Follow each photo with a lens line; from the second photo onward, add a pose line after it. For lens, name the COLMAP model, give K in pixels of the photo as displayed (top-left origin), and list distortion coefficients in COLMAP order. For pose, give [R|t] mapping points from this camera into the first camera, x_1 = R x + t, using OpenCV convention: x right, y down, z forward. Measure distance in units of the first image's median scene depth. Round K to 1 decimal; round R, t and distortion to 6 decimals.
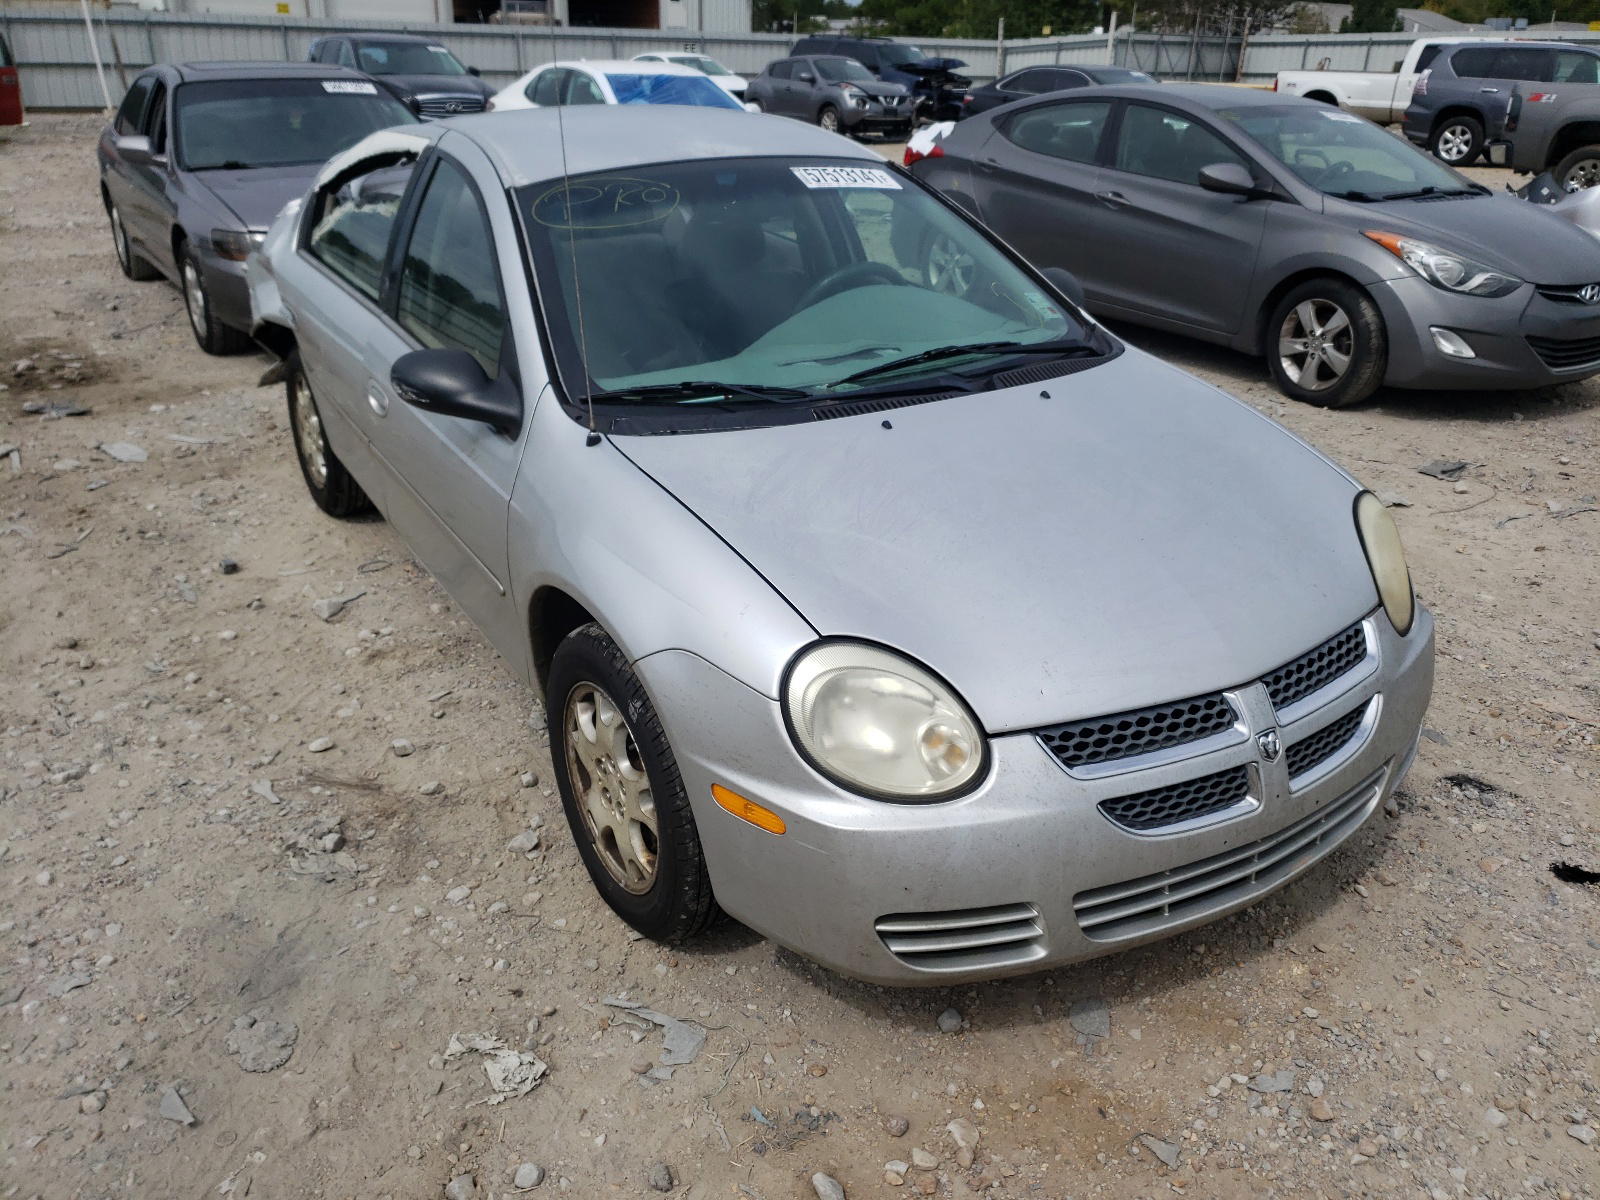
lens RADIAL K [[1220.0, 0, 800.0], [0, 1220.0, 600.0], [0, 0, 1]] dist [0.101179, 0.002453]
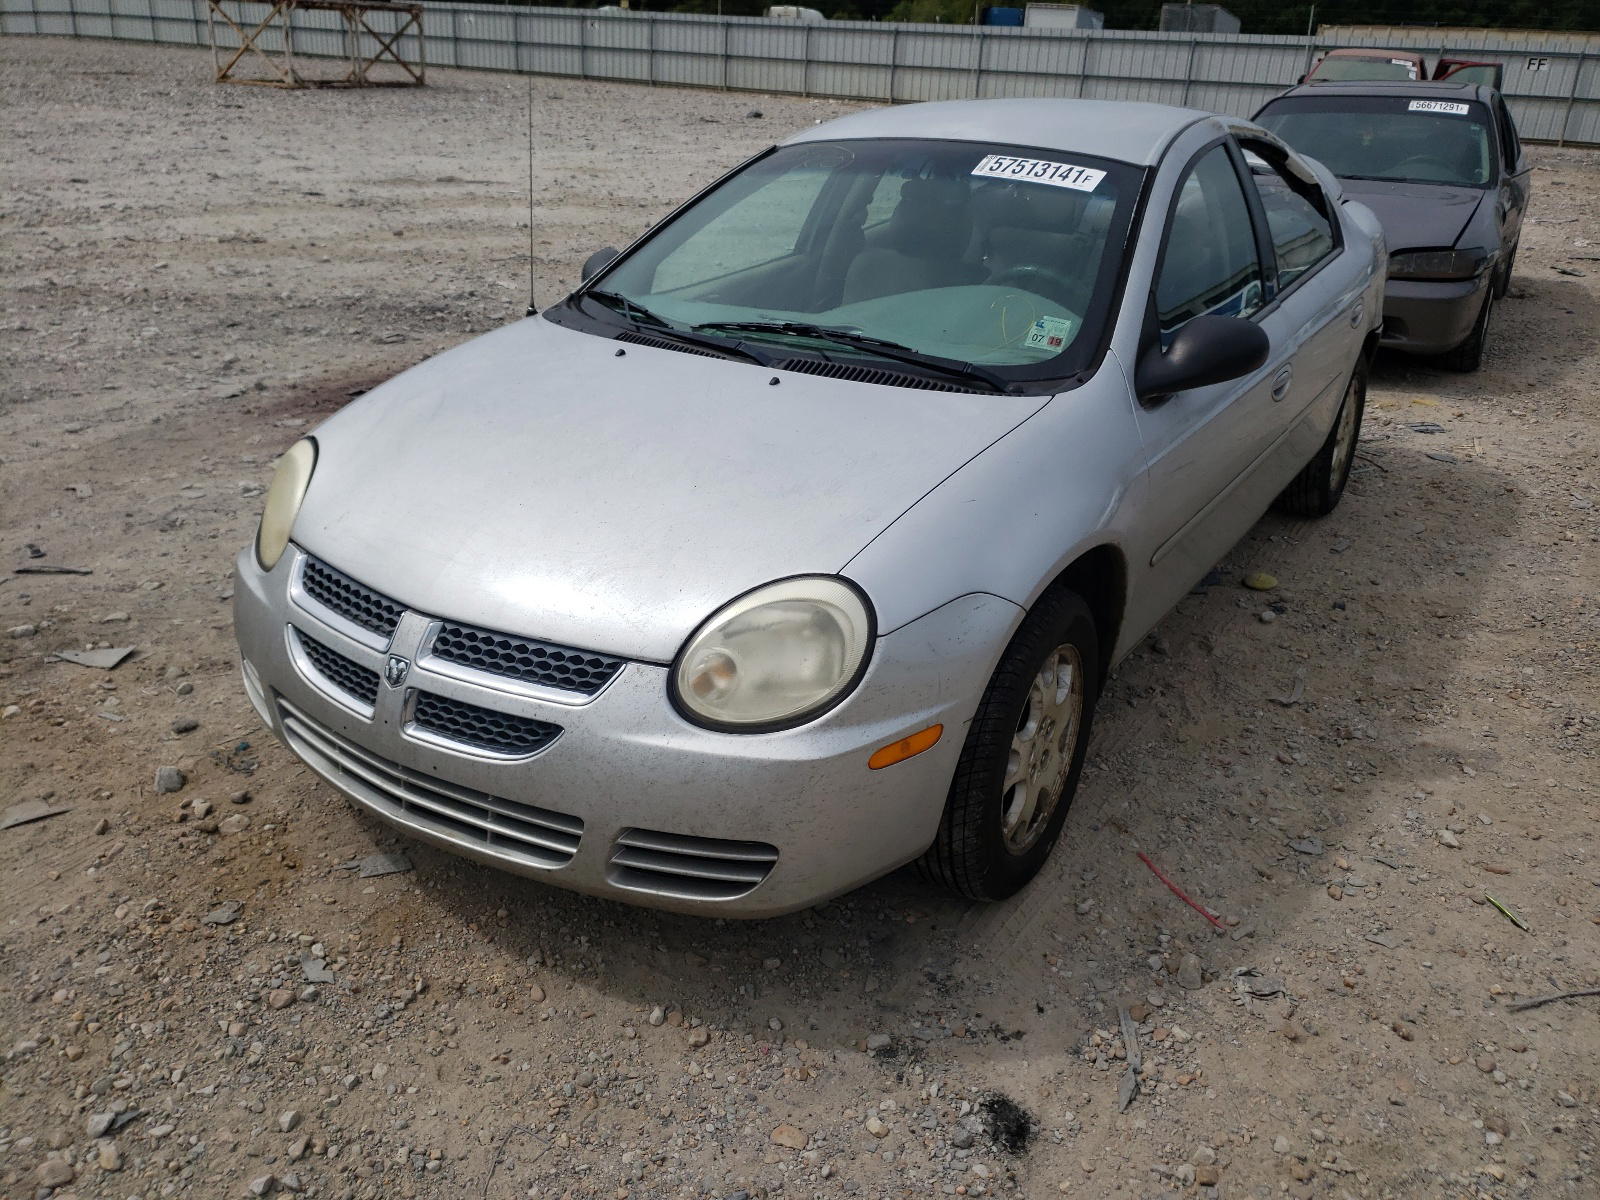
lens RADIAL K [[1222.2, 0, 798.8], [0, 1222.2, 564.4], [0, 0, 1]] dist [-0.004146, 0.034602]
pose [[0.428841, 0.366654, -0.825627, 1.065331], [-0.397460, 0.897300, 0.192038, -0.234703], [0.811246, 0.245800, 0.530529, 0.559896]]
